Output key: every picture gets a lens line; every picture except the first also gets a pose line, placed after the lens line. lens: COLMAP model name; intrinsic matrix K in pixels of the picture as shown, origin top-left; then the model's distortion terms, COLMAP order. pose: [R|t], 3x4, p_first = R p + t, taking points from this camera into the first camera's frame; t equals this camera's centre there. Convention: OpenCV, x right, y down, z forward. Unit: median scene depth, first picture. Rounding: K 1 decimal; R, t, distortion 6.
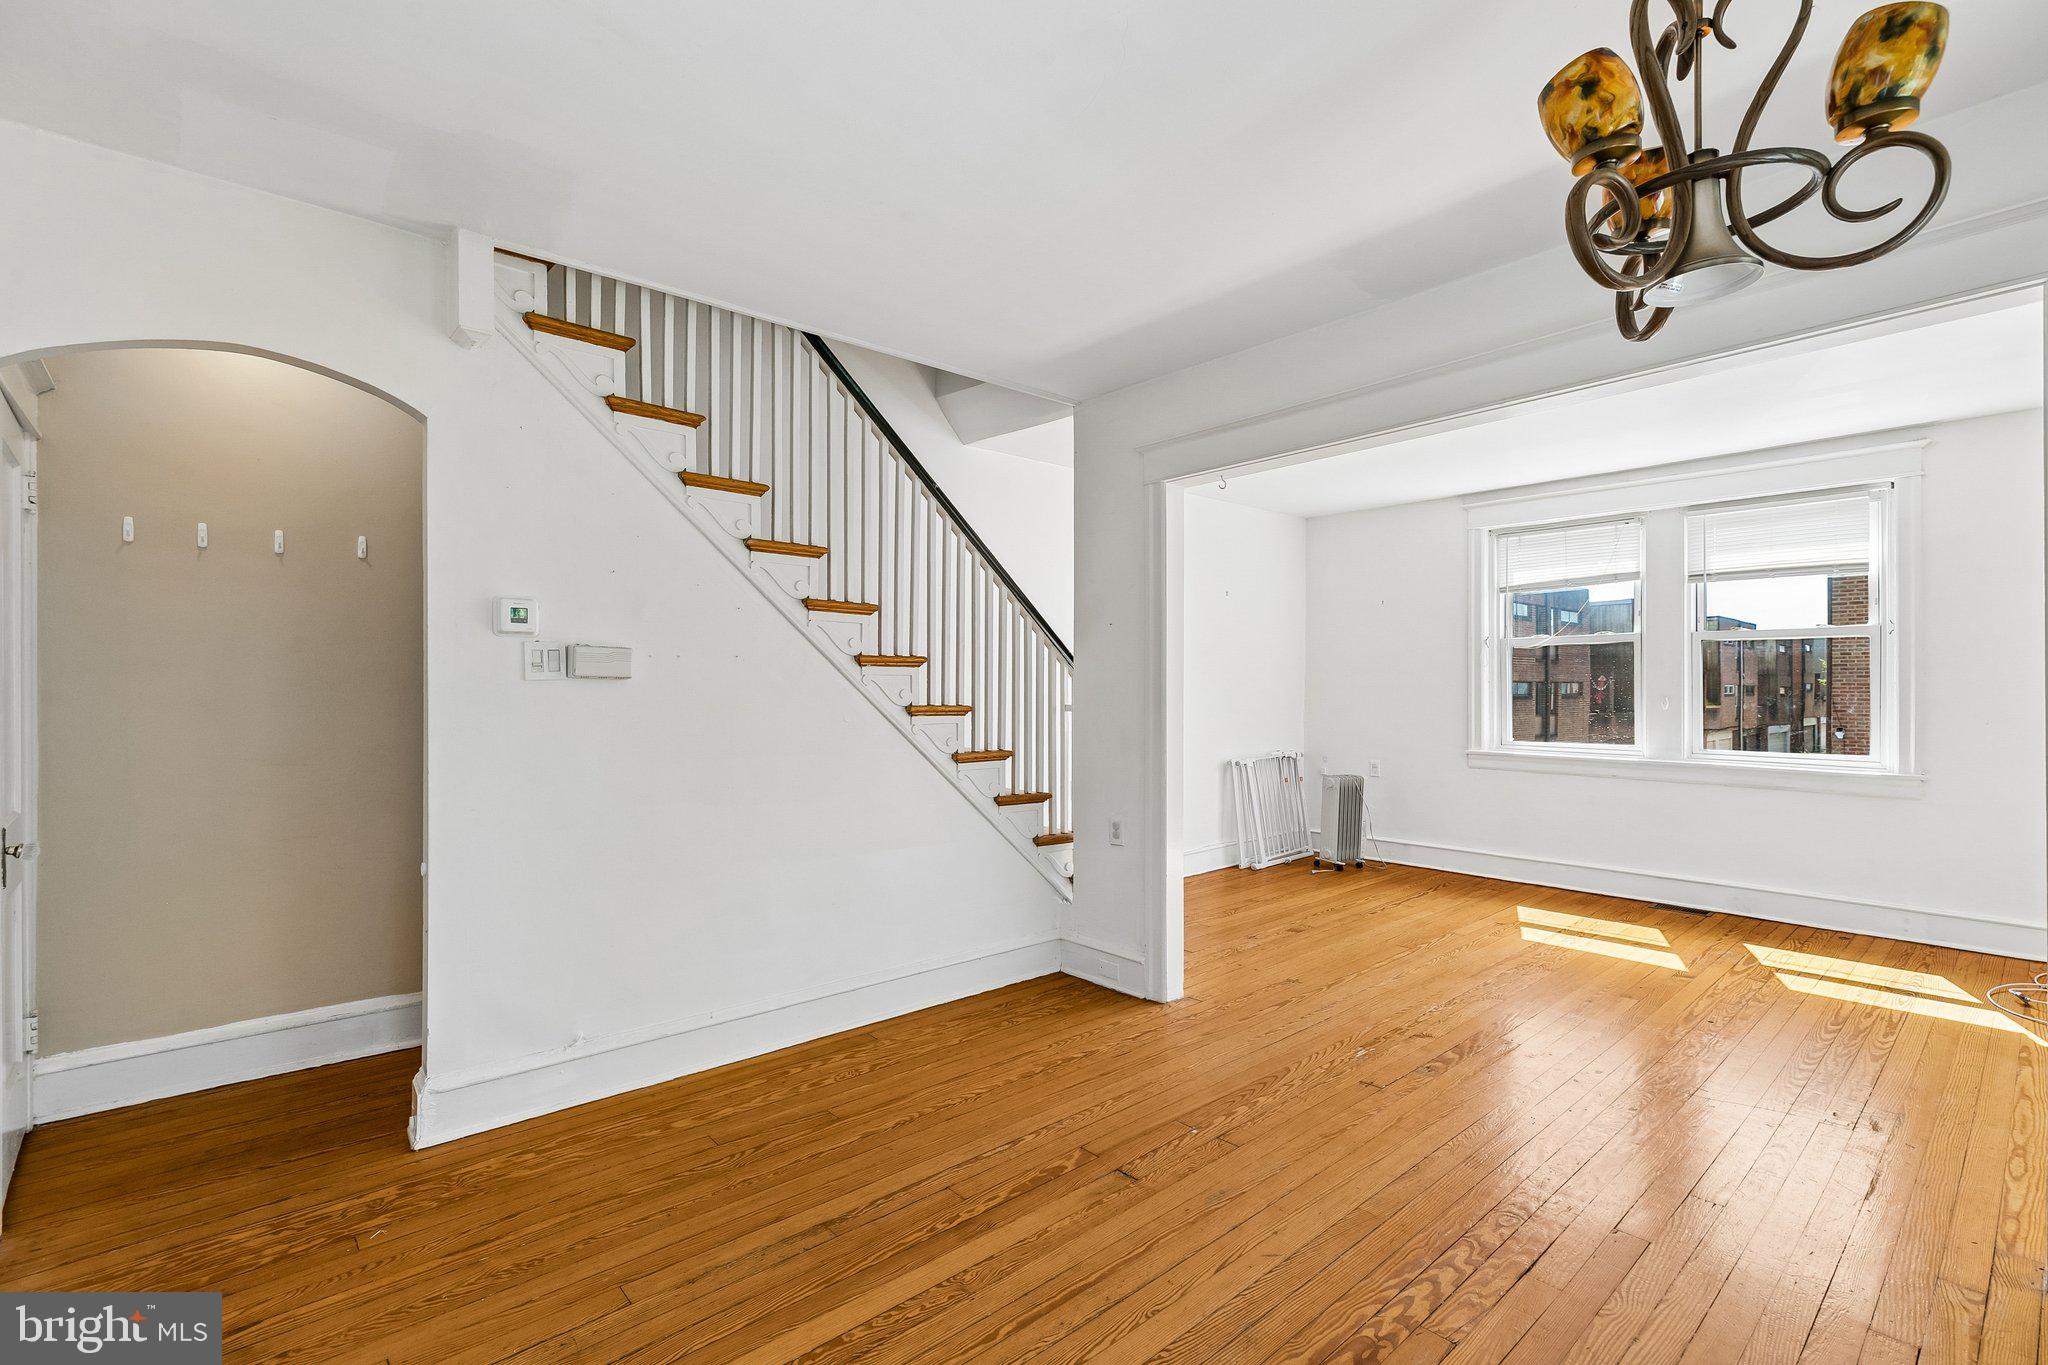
lens RADIAL K [[928.3, 0, 1014.7], [0, 928.3, 679.2], [0, 0, 1]] dist [0.012186, -0.003016]
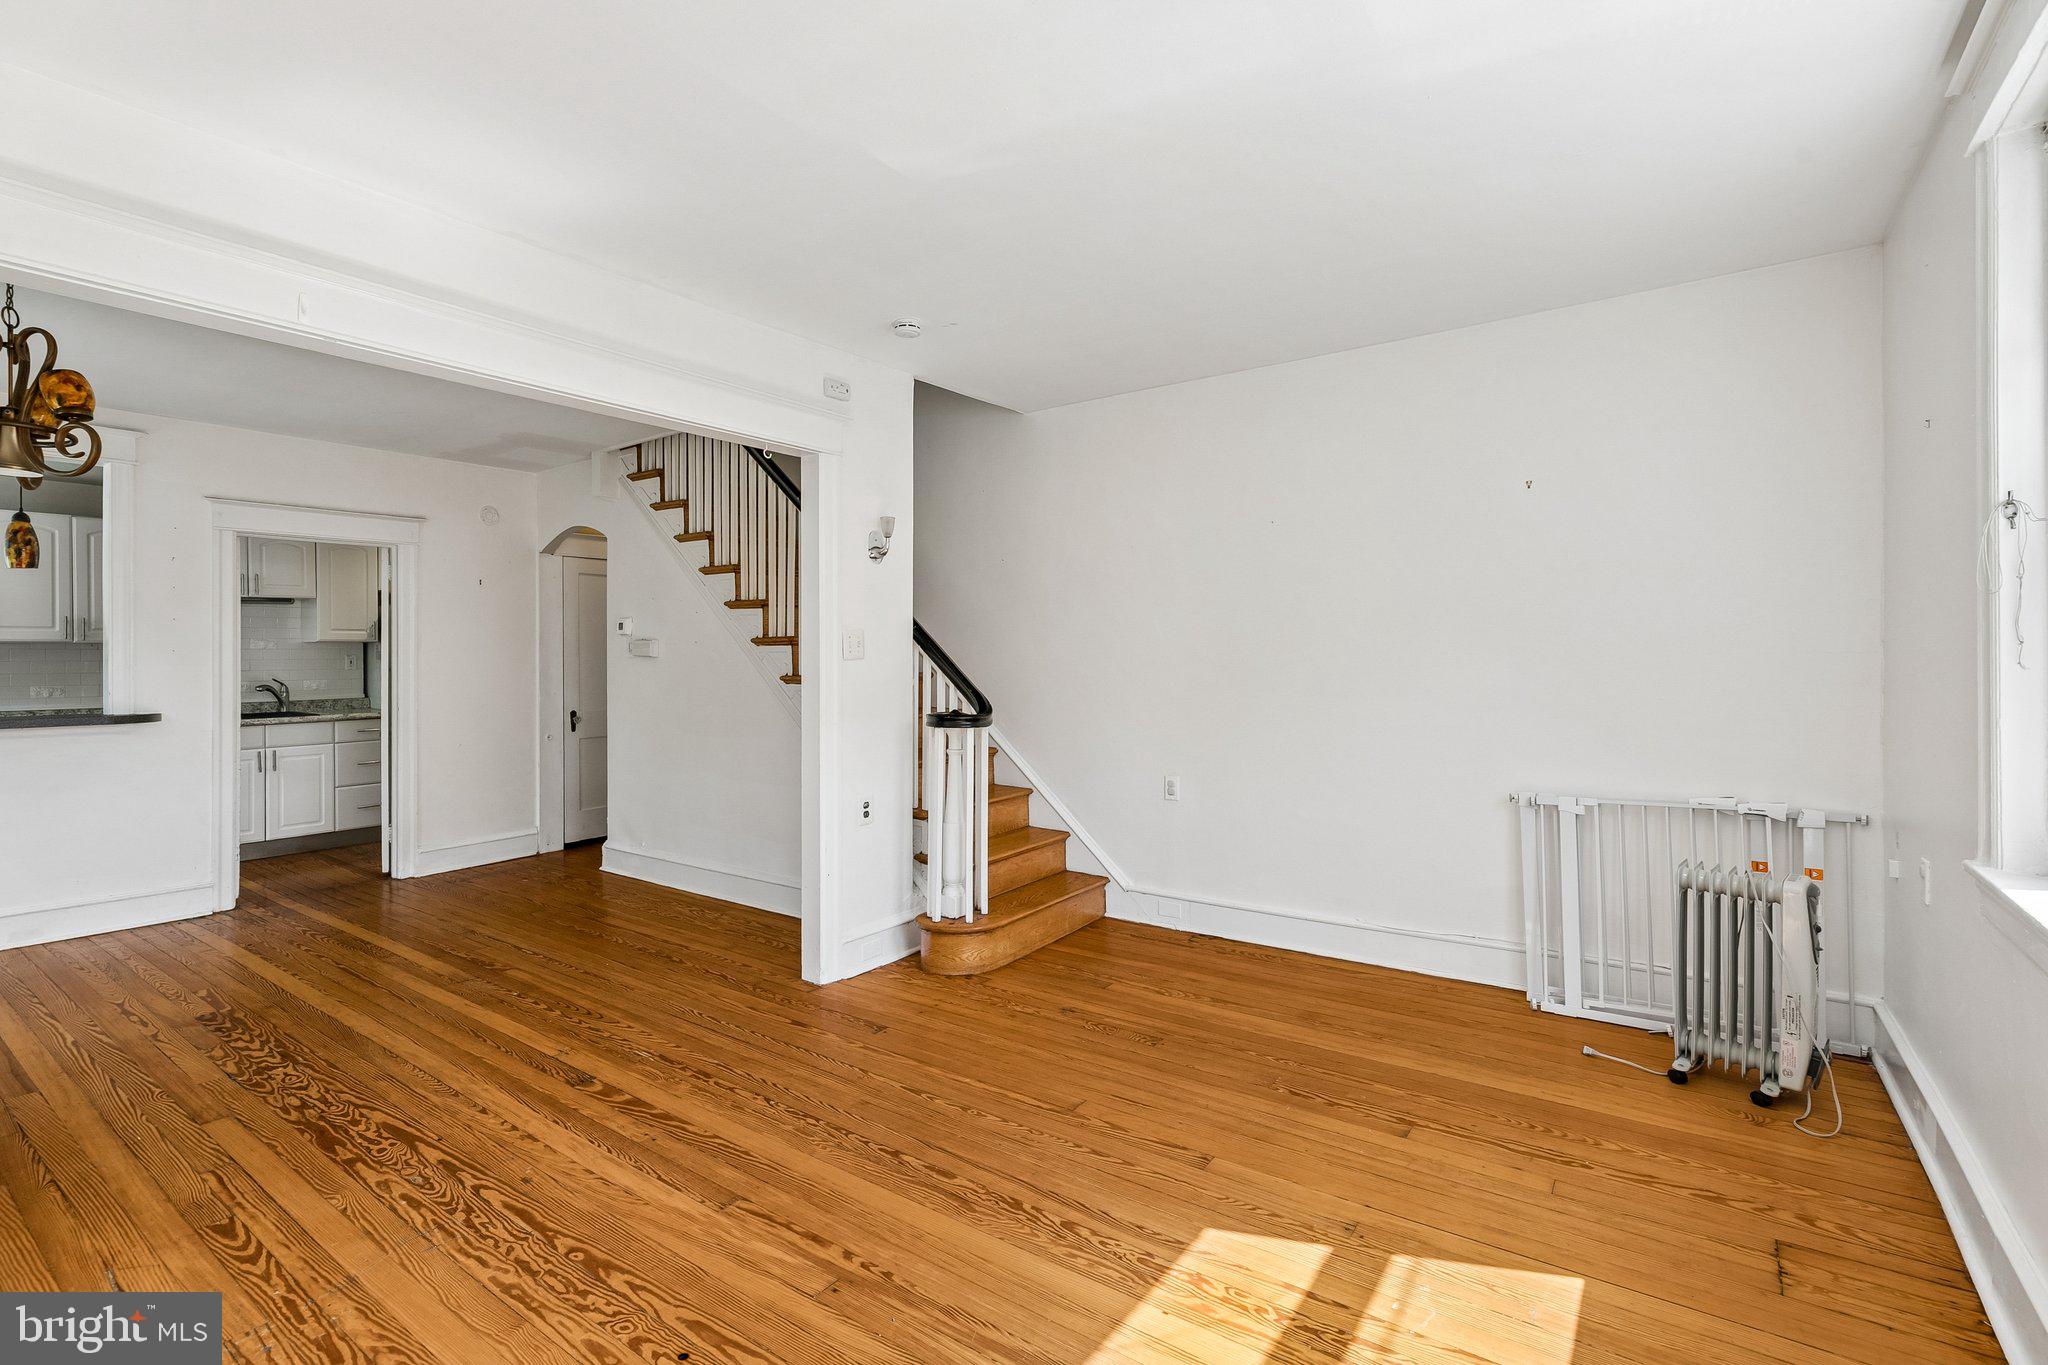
lens RADIAL K [[928.3, 0, 1001.7], [0, 928.3, 652.4], [0, 0, 1]] dist [0.012186, -0.003016]
pose [[0.215303, -0.004858, -0.976535, 1.620418], [0.012828, 0.999915, -0.002146, 0.002286], [0.976463, -0.012065, 0.215347, 1.363065]]
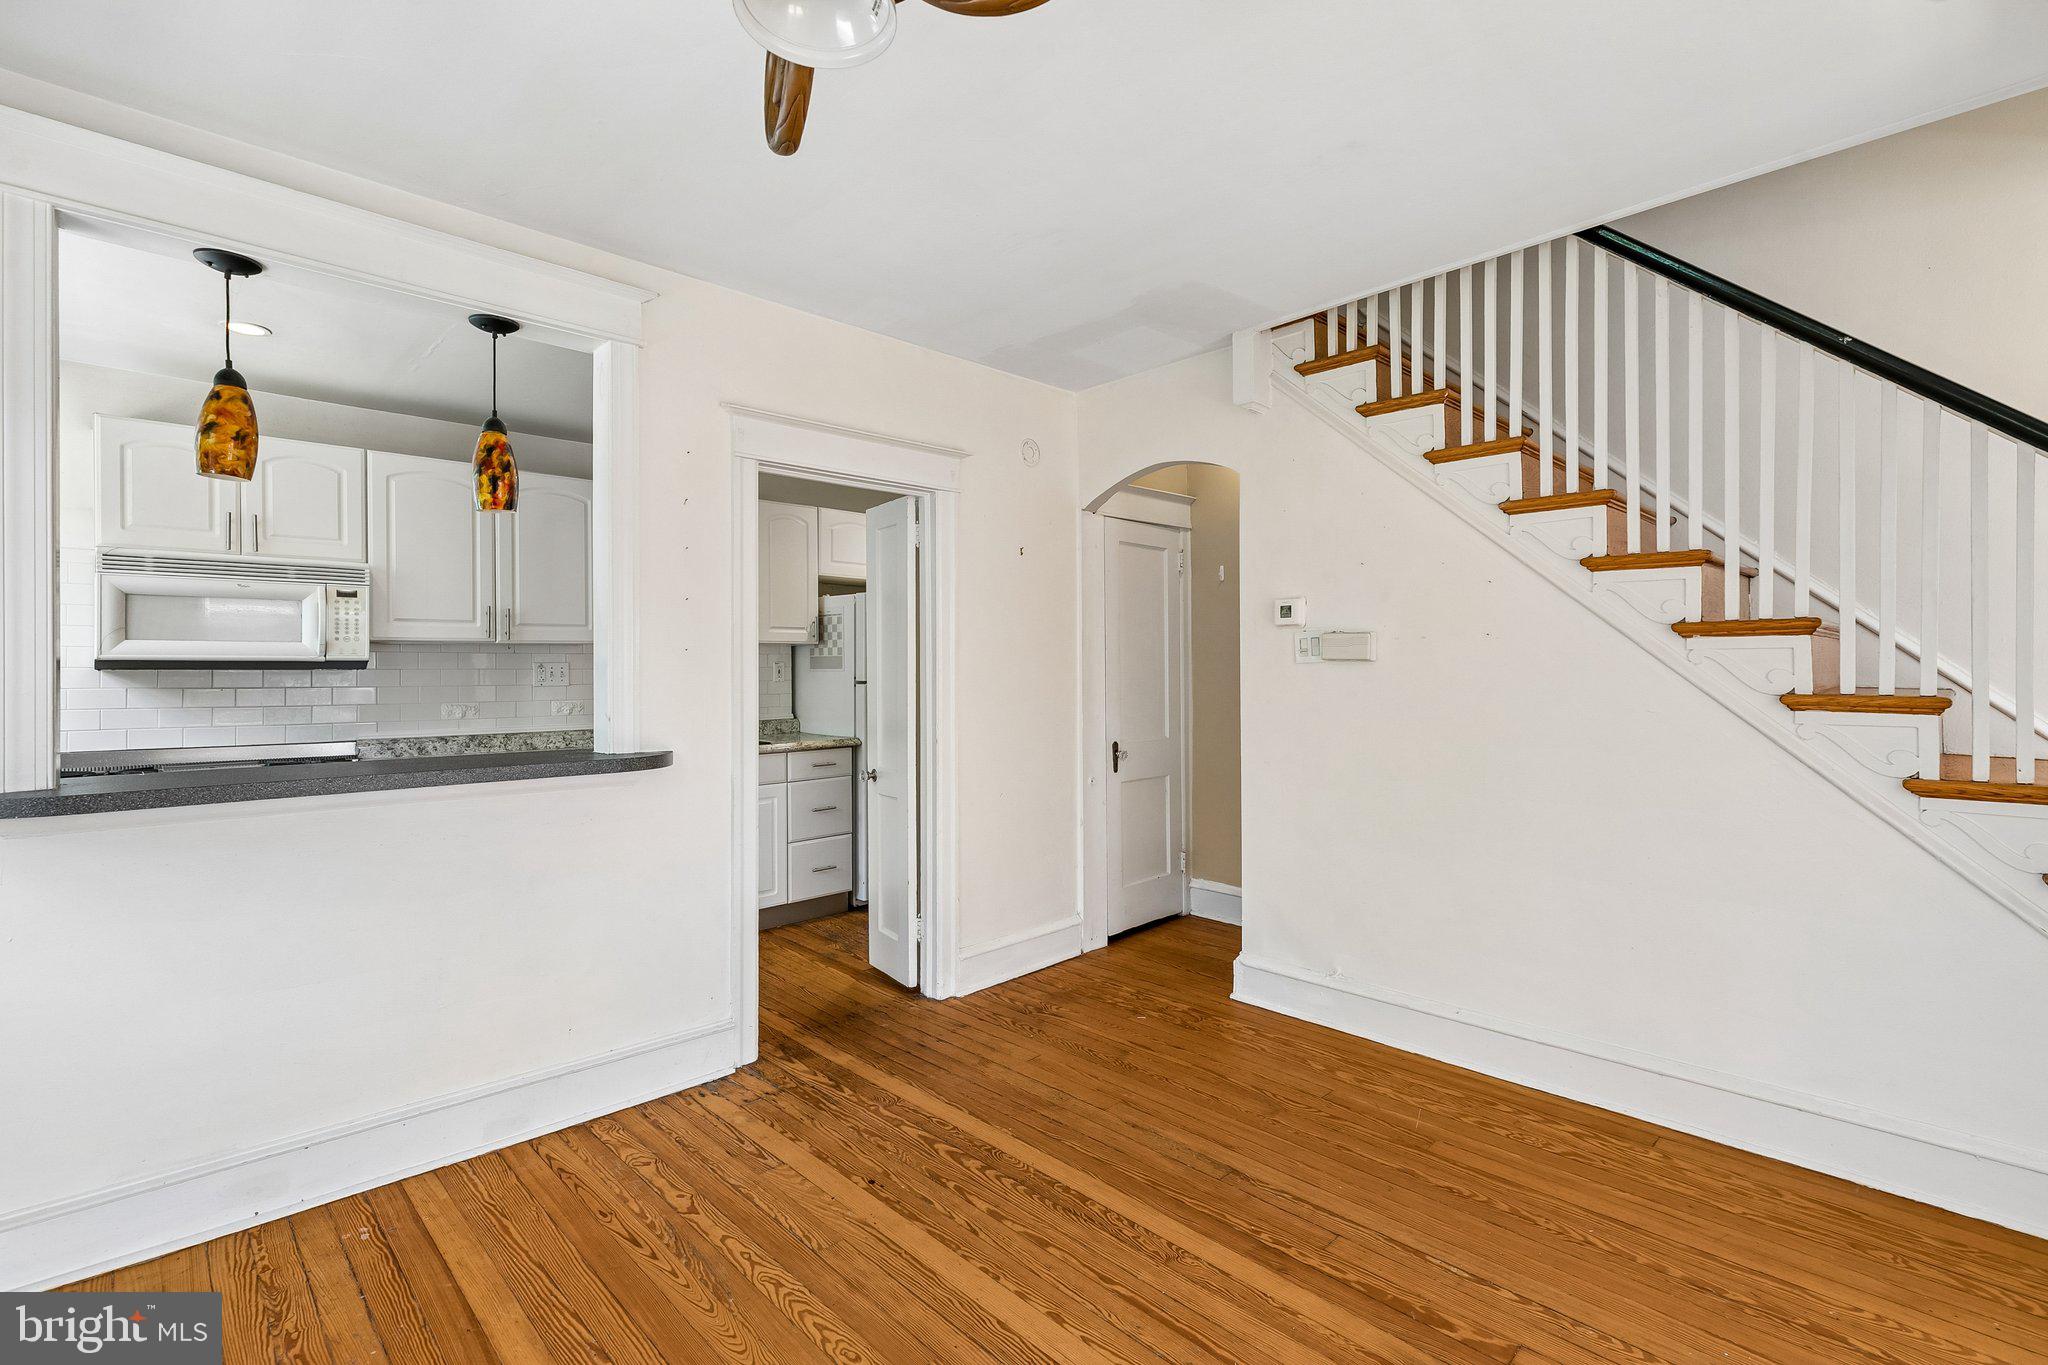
lens RADIAL K [[928.3, 0, 1019.2], [0, 928.3, 662.5], [0, 0, 1]] dist [0.012186, -0.003016]
pose [[0.053737, -0.008850, -0.998516, 0.690486], [0.014027, 0.999869, -0.008107, 0.004519], [0.998457, -0.013571, 0.053854, 0.566699]]
